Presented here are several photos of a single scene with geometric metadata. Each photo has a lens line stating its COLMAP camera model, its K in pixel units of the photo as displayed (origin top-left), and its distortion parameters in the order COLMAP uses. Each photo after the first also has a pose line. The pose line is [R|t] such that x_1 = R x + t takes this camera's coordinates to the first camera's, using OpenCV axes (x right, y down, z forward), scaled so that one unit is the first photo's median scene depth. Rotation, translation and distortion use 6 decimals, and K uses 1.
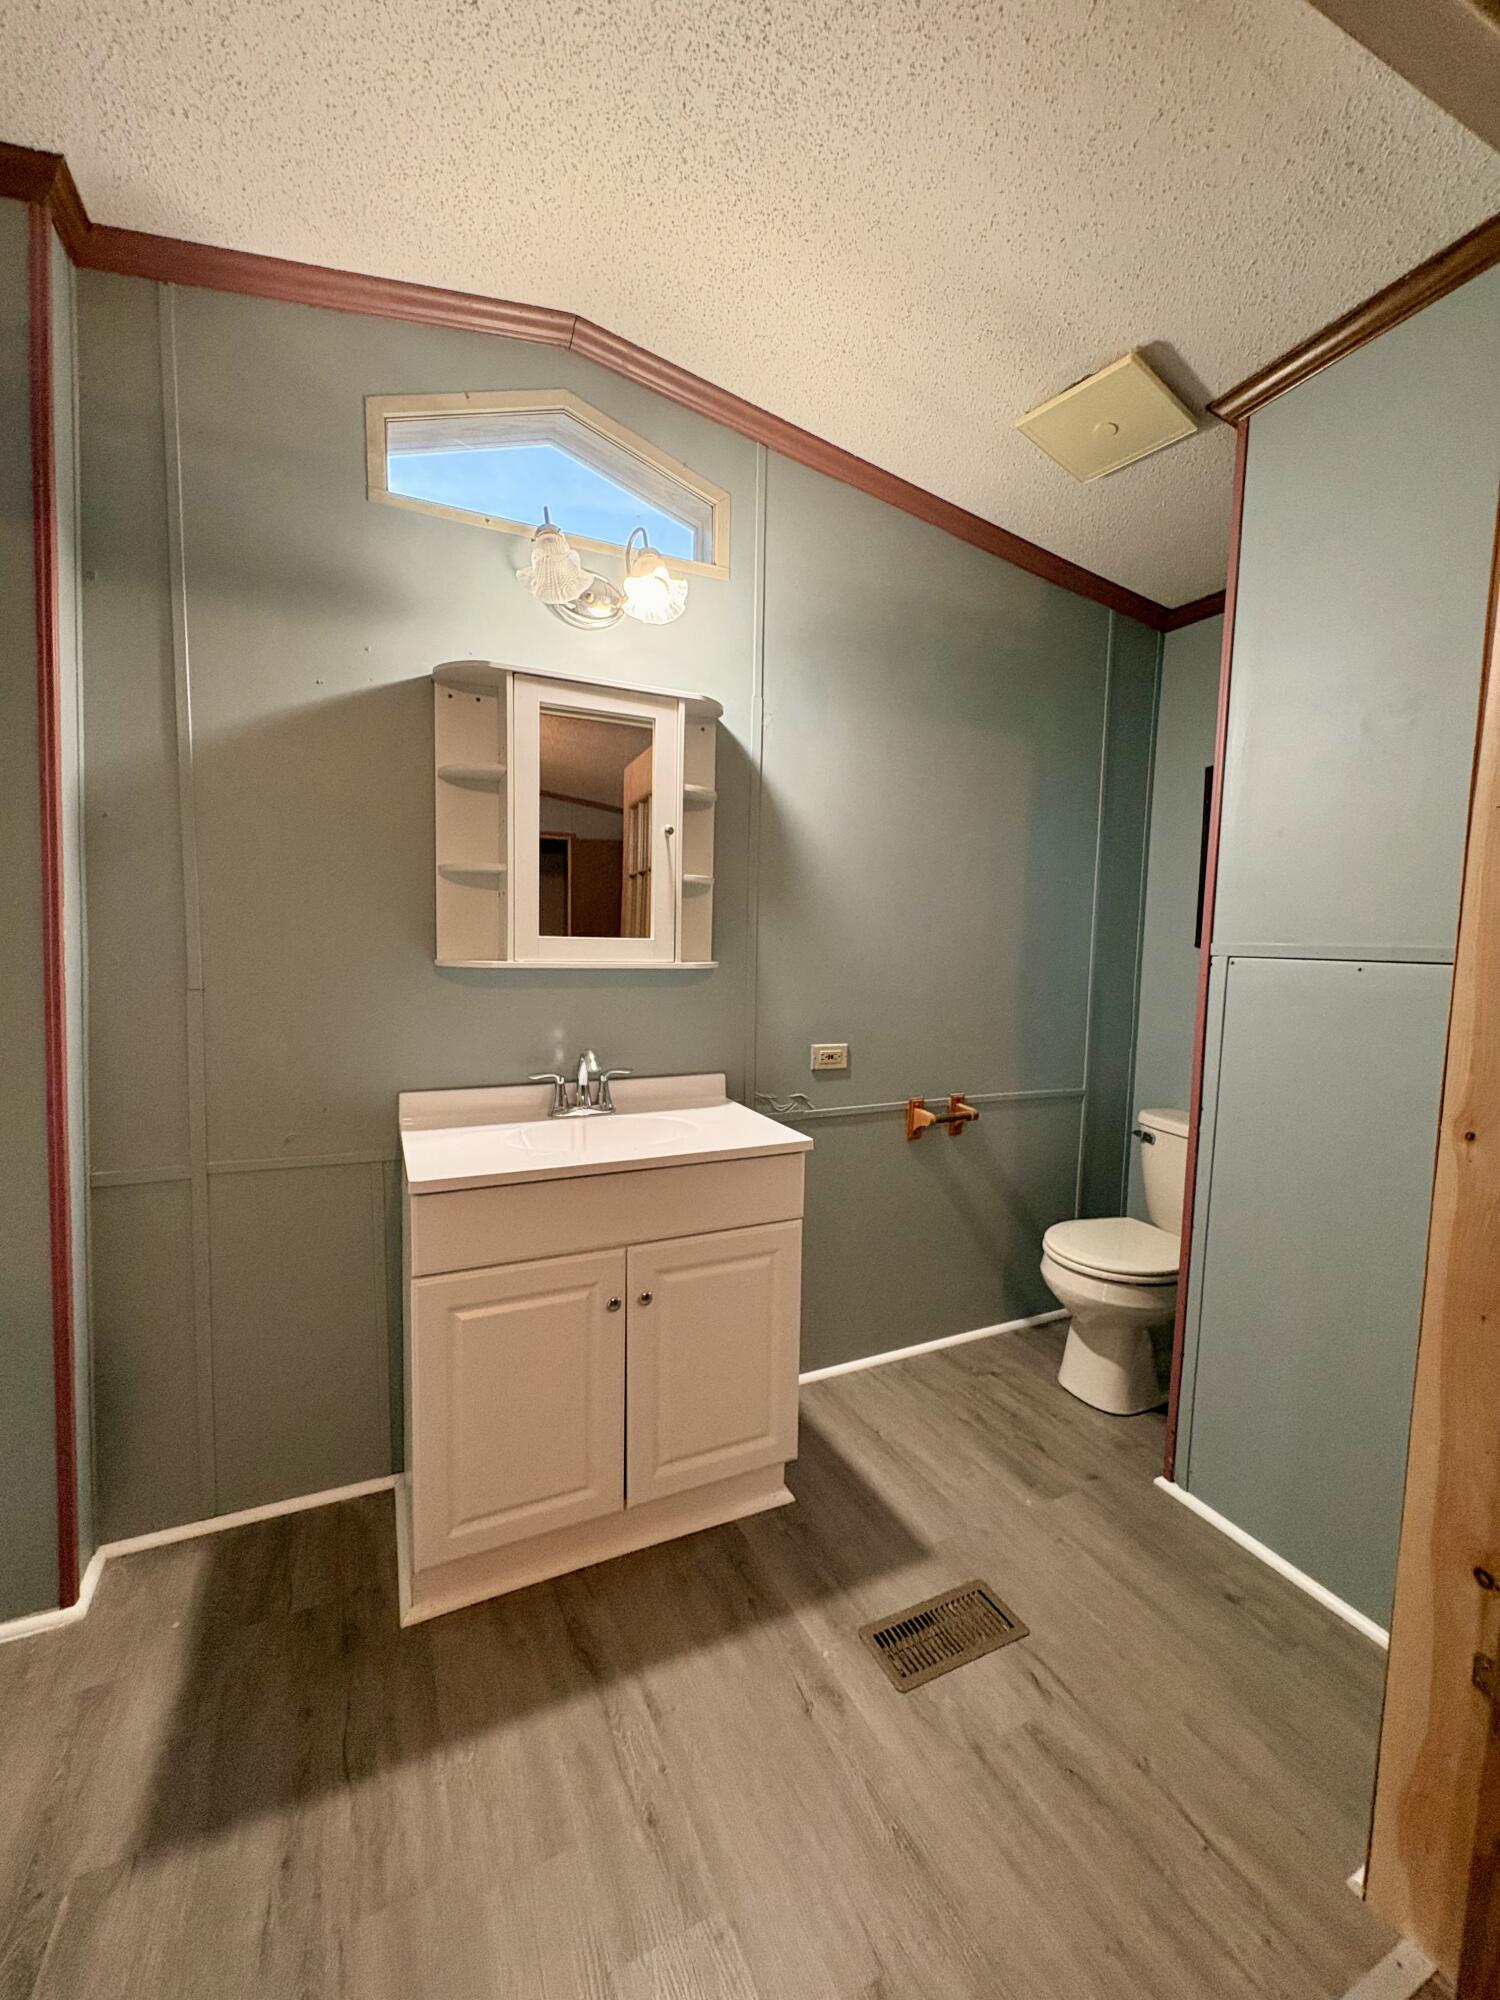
lens RADIAL K [[767.2, 0, 750.0], [0, 767.2, 1000.0], [0, 0, 1]] dist [-0.000737, -0.000047]
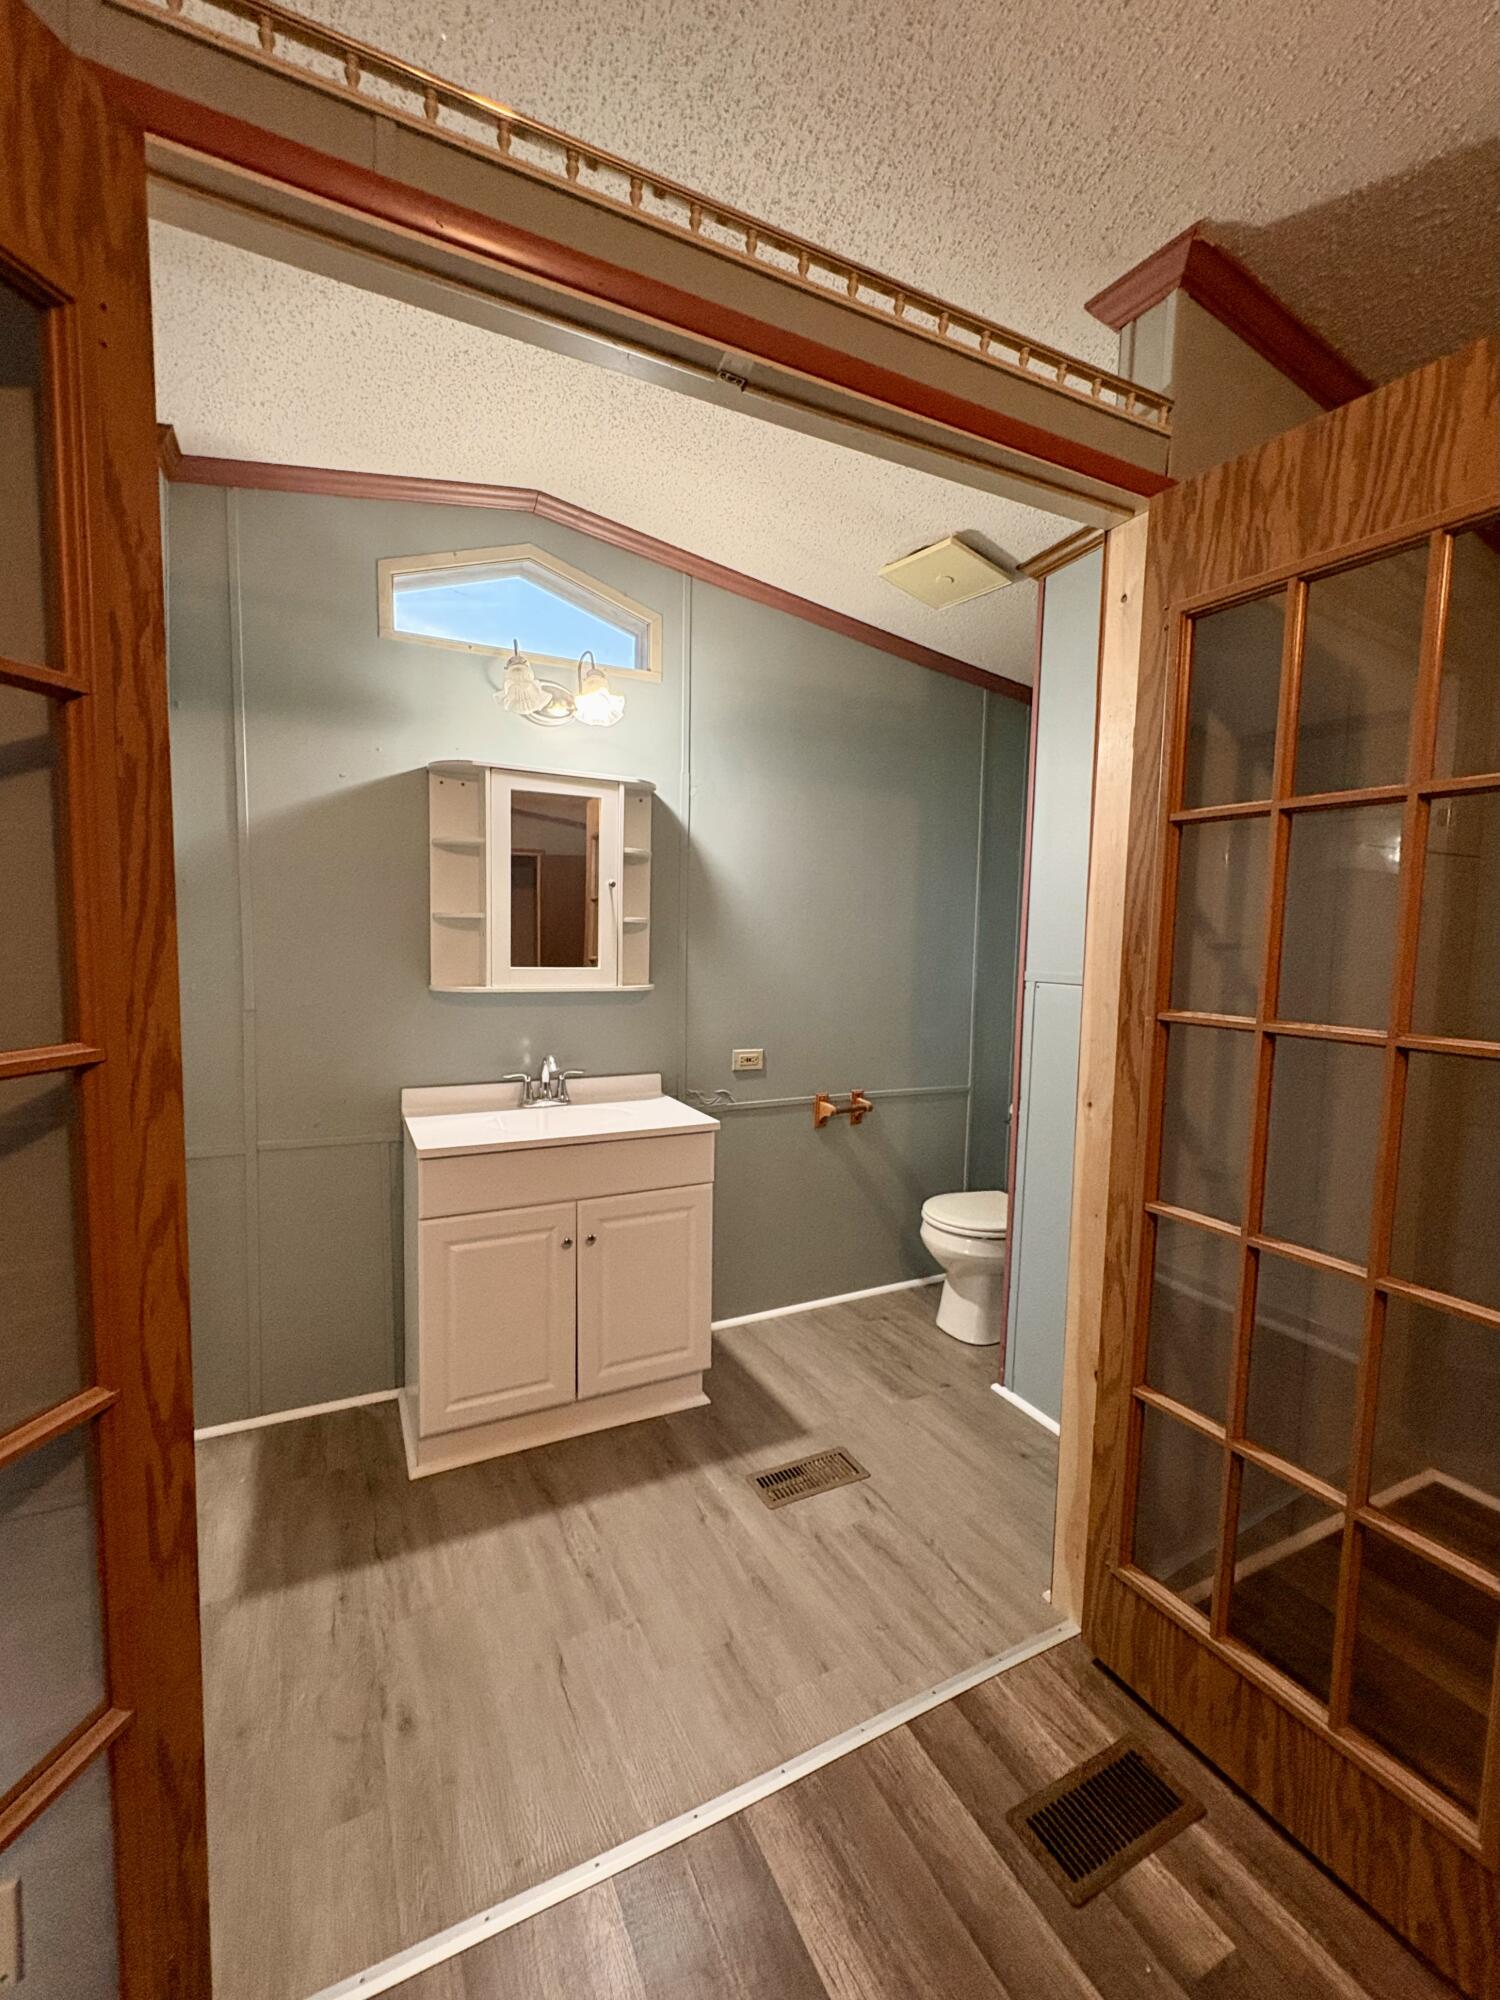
lens RADIAL K [[801.1, 0, 750.0], [0, 801.1, 1000.0], [0, 0, 1]] dist [0.000227, 0.000071]
pose [[0.999711, -0.003466, 0.023778, 0.099622], [0.003595, 0.999979, -0.005406, -0.019669], [-0.023759, 0.005490, 0.999703, -0.372831]]
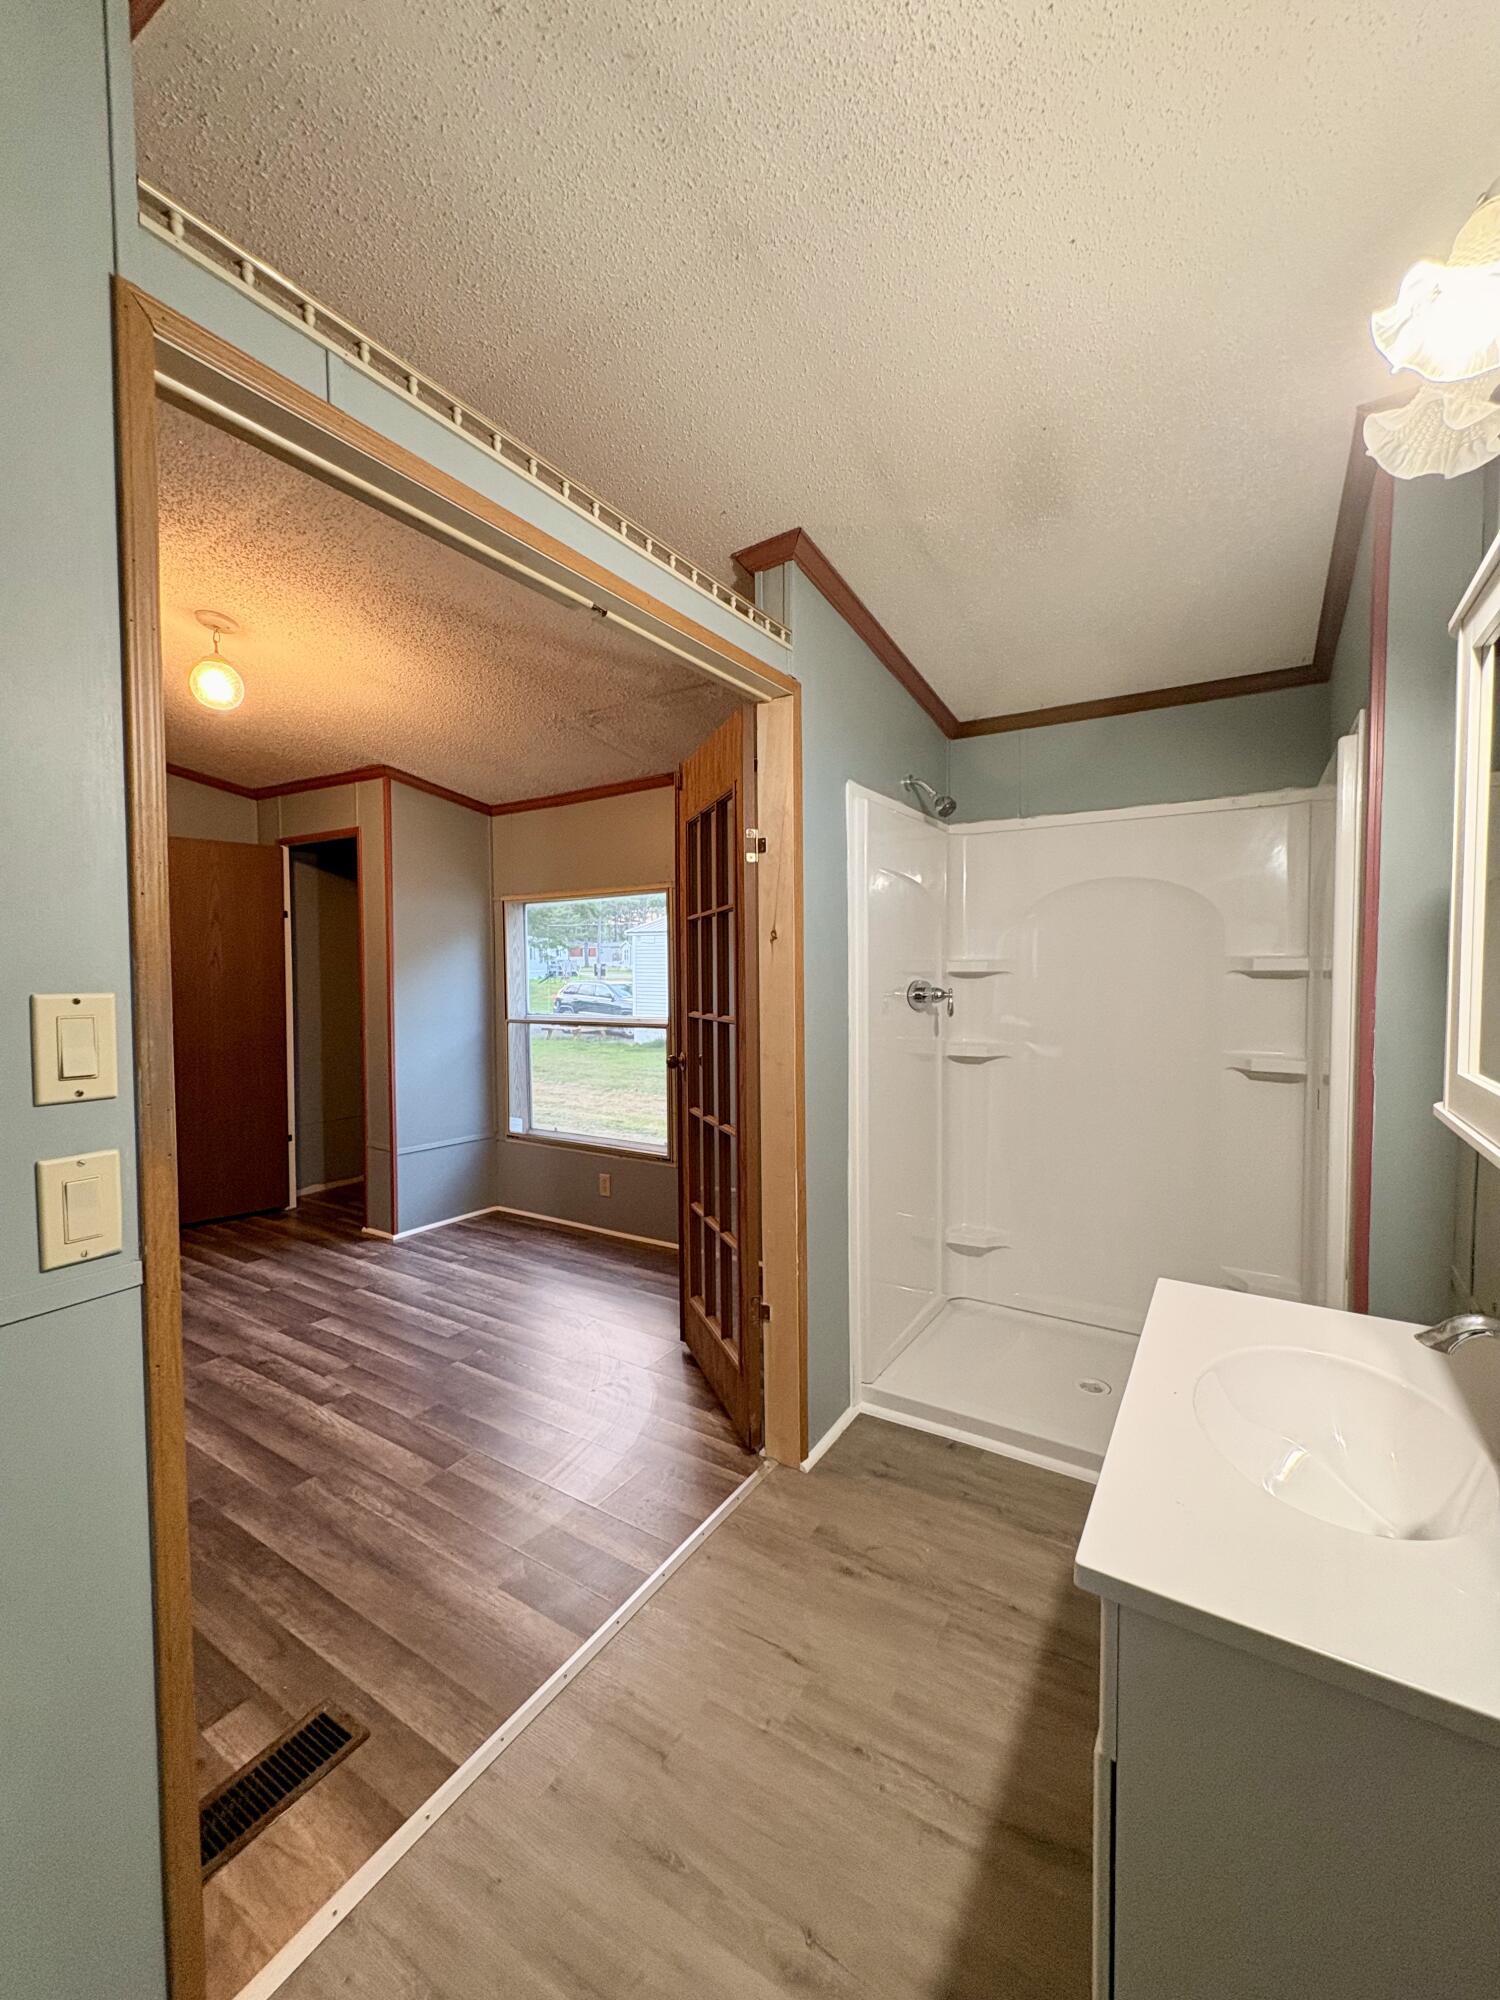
lens RADIAL K [[801.1, 0, 750.0], [0, 801.1, 1000.0], [0, 0, 1]] dist [0.000227, 0.000071]
pose [[-0.837265, 0.004750, -0.546776, 0.476143], [-0.059926, 0.993142, 0.100390, -0.166636], [0.543503, 0.116819, -0.831239, 1.217928]]
